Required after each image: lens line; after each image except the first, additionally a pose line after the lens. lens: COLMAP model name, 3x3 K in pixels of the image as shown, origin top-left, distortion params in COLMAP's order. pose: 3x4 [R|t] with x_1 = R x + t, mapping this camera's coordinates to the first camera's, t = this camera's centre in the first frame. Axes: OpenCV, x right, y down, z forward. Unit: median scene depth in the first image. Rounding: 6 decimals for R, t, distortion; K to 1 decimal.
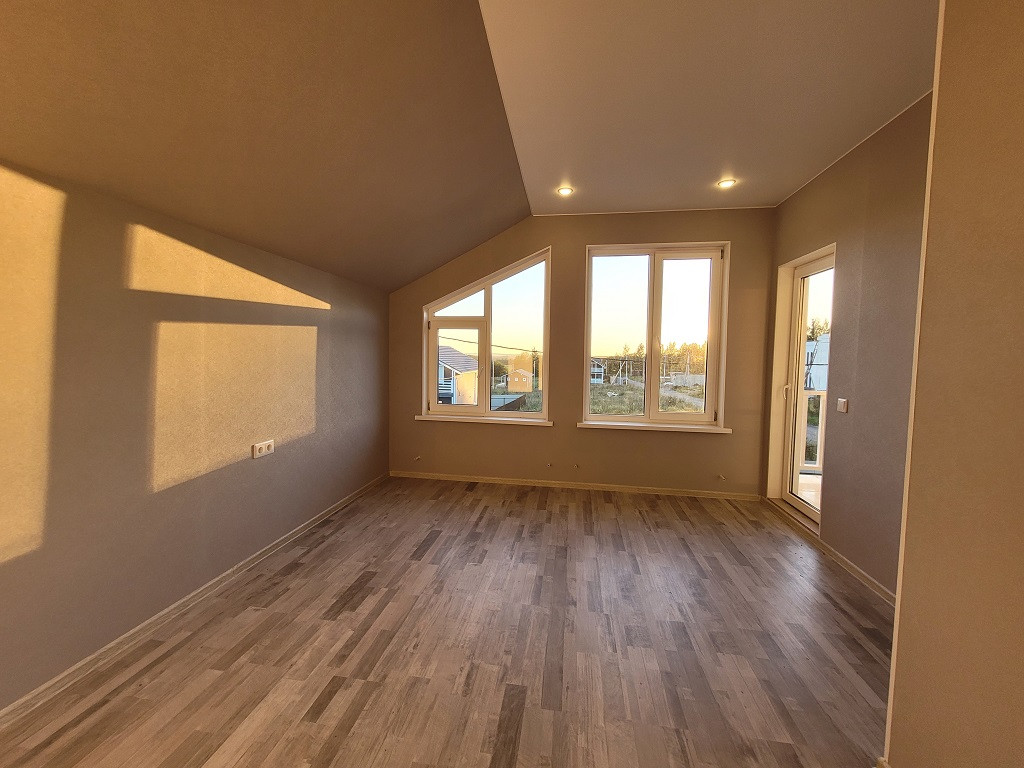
lens RADIAL K [[401.1, 0, 509.7], [0, 401.1, 380.4], [0, 0, 1]] dist [-0.002109, -0.000660]
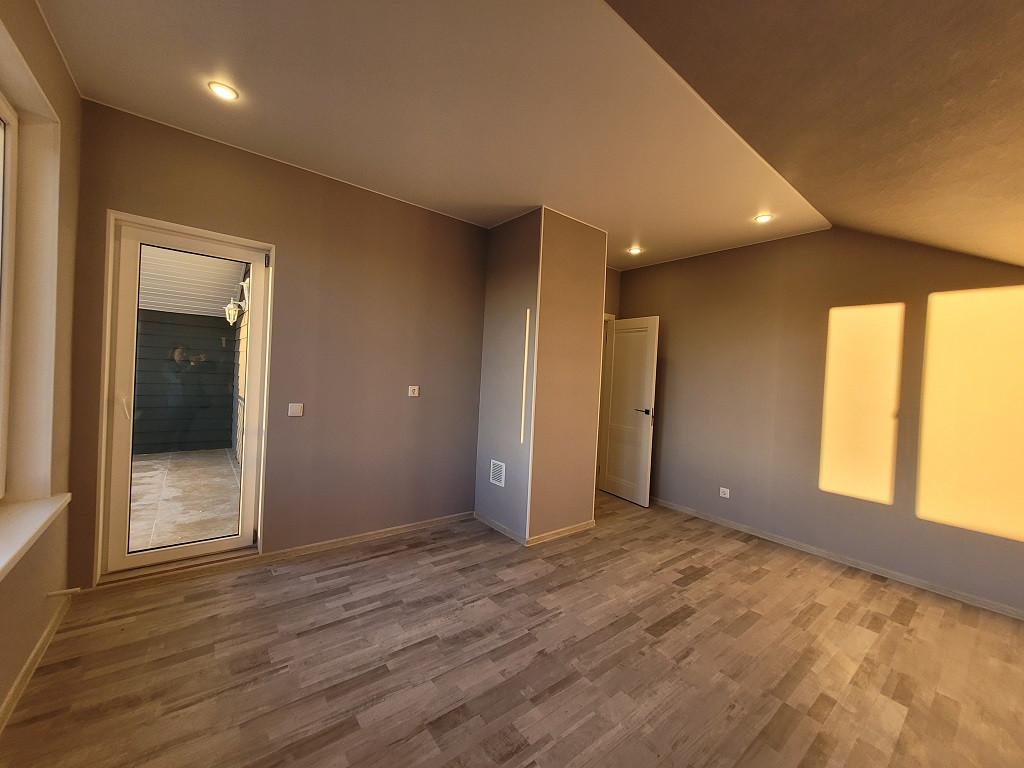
lens RADIAL K [[401.1, 0, 509.0], [0, 401.1, 379.5], [0, 0, 1]] dist [-0.002109, -0.000660]
pose [[-0.726002, -0.066524, 0.684467, -0.355265], [-0.018819, 0.996859, 0.076924, -0.133224], [-0.687435, 0.042966, -0.724974, 1.599783]]
